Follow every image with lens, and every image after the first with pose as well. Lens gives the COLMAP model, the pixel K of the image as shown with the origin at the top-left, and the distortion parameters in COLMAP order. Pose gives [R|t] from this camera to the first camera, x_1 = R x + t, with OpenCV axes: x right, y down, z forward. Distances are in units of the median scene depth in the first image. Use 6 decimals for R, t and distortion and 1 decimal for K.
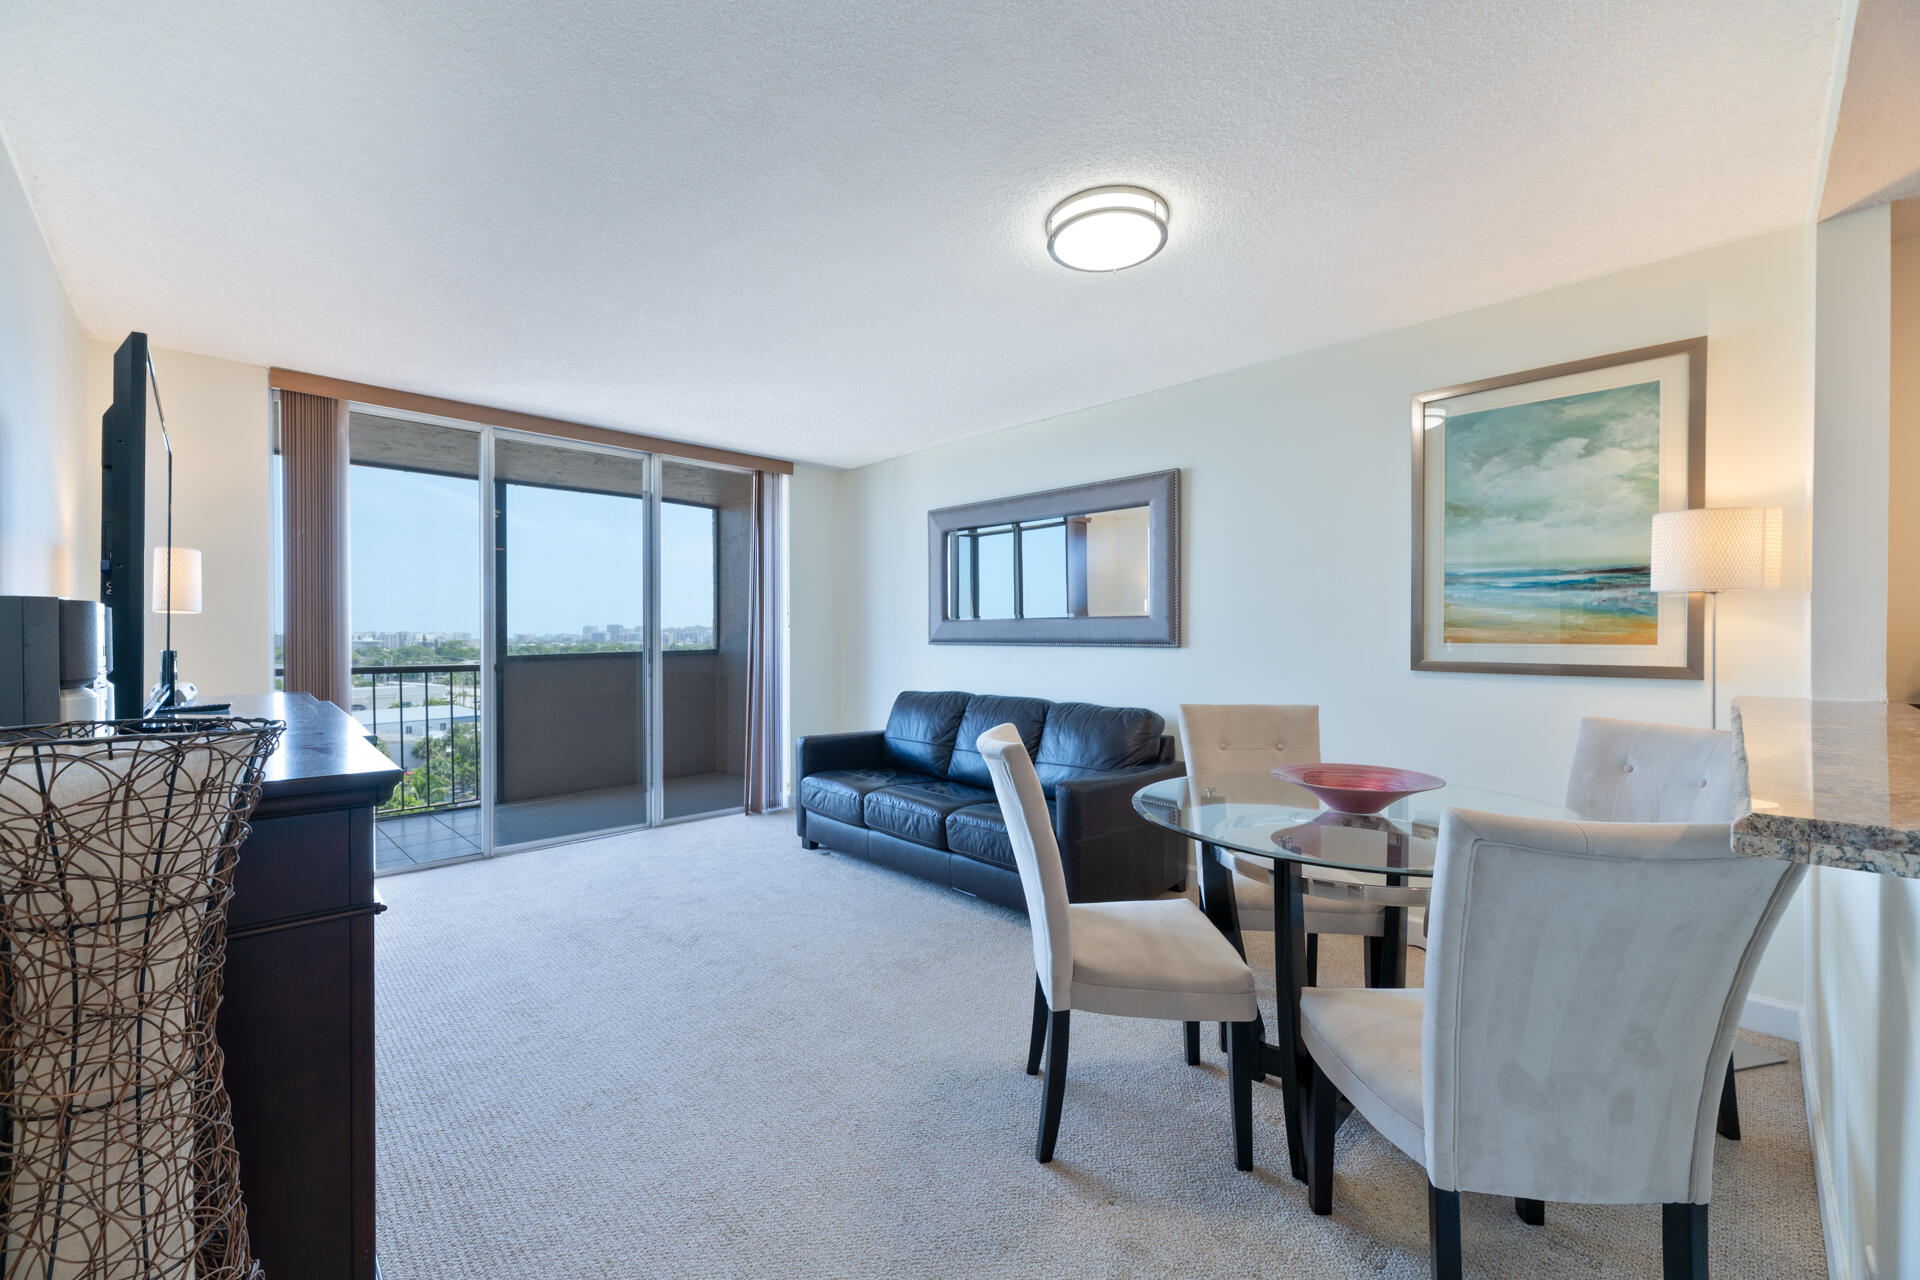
lens RADIAL K [[774.5, 0, 959.2], [0, 774.5, 643.8], [0, 0, 1]] dist [0.000976, 0.000156]
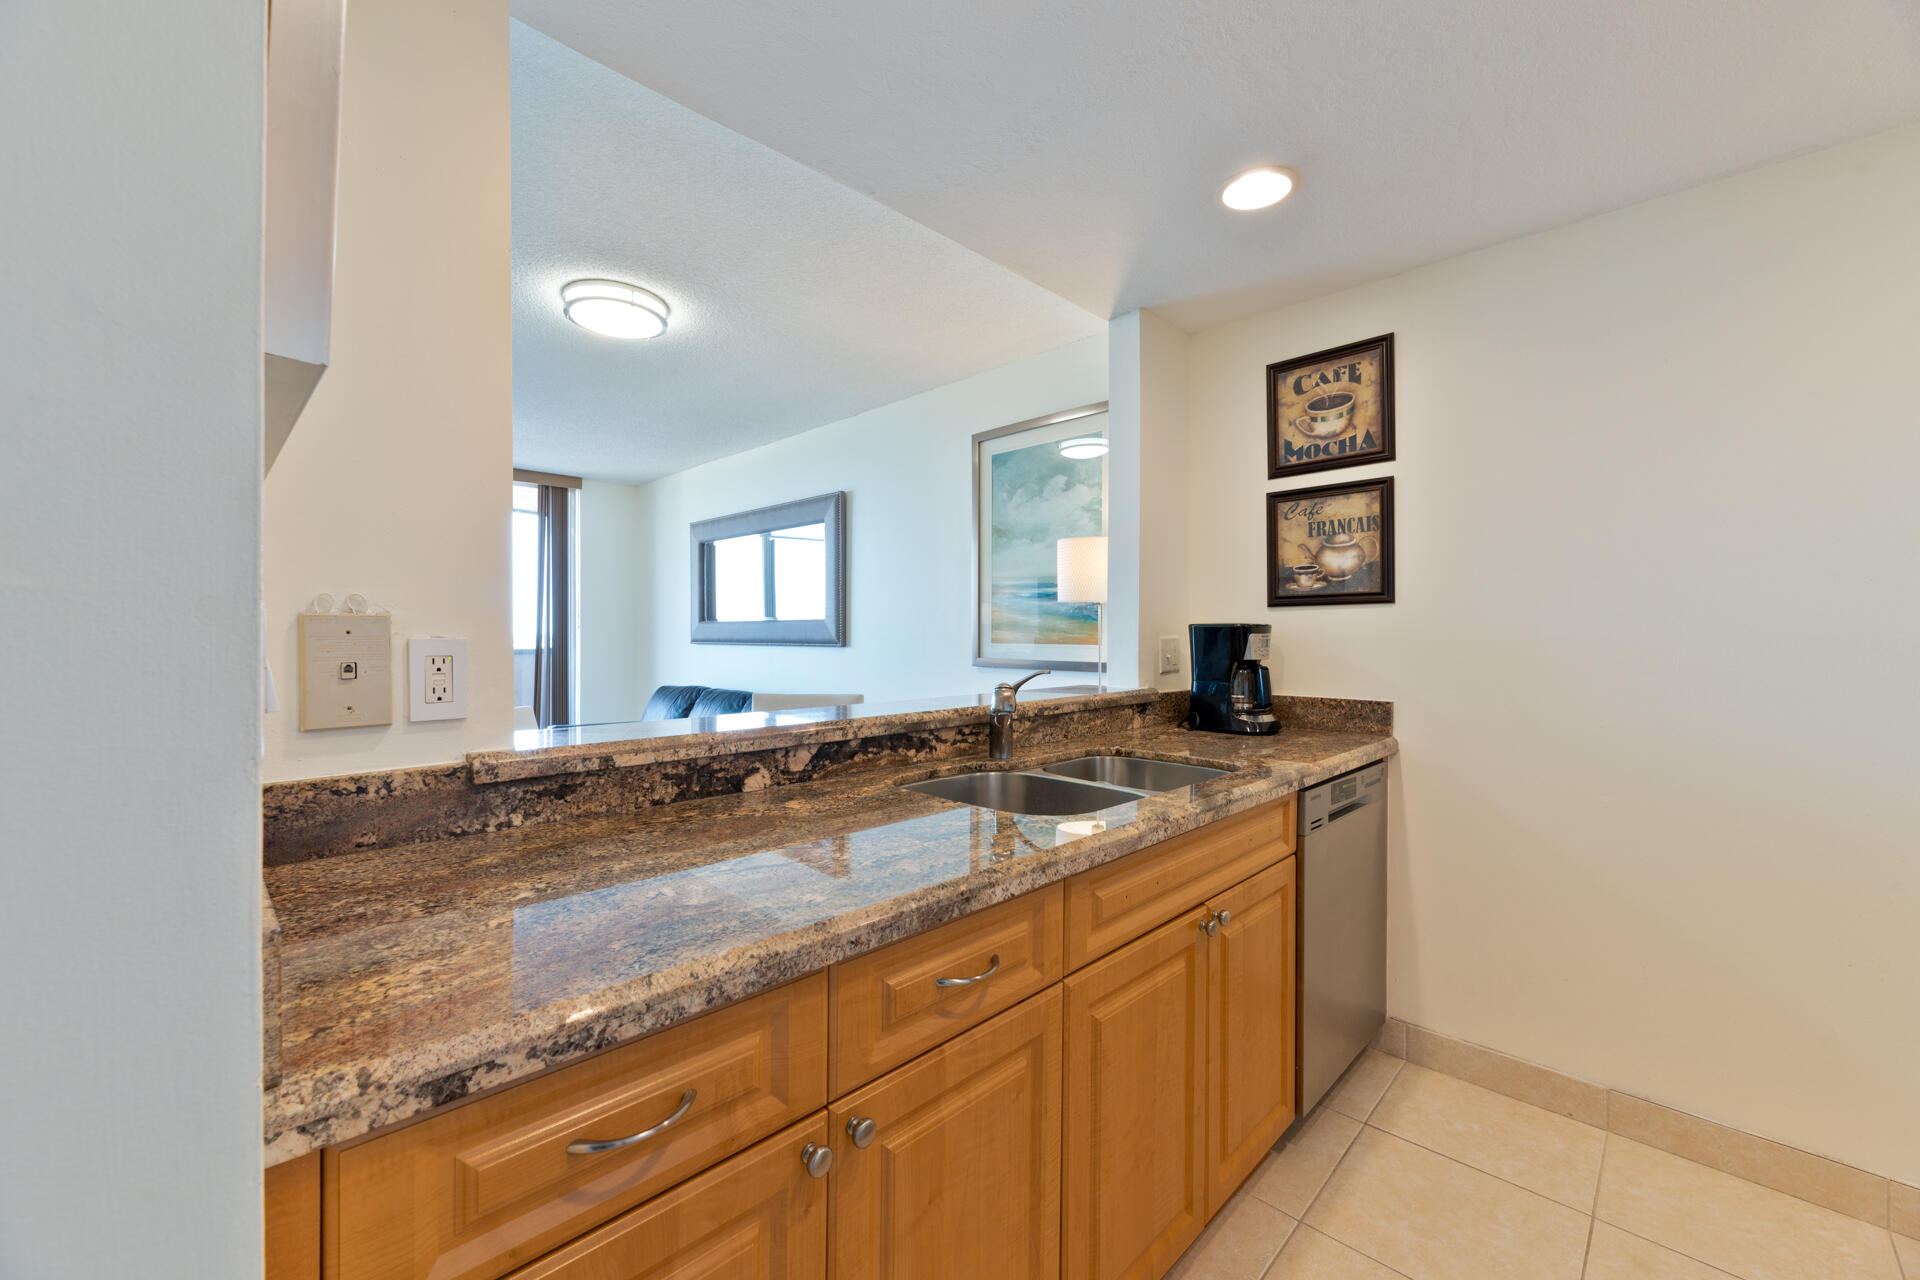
lens RADIAL K [[762.0, 0, 960.0], [0, 762.0, 640.0], [0, 0, 1]] dist [0.001047, 0.000196]
pose [[0.999684, 0.001847, 0.025068, 0.372351], [-0.001745, 0.999990, -0.004081, -0.000797], [-0.025075, 0.004036, 0.999677, -0.119576]]
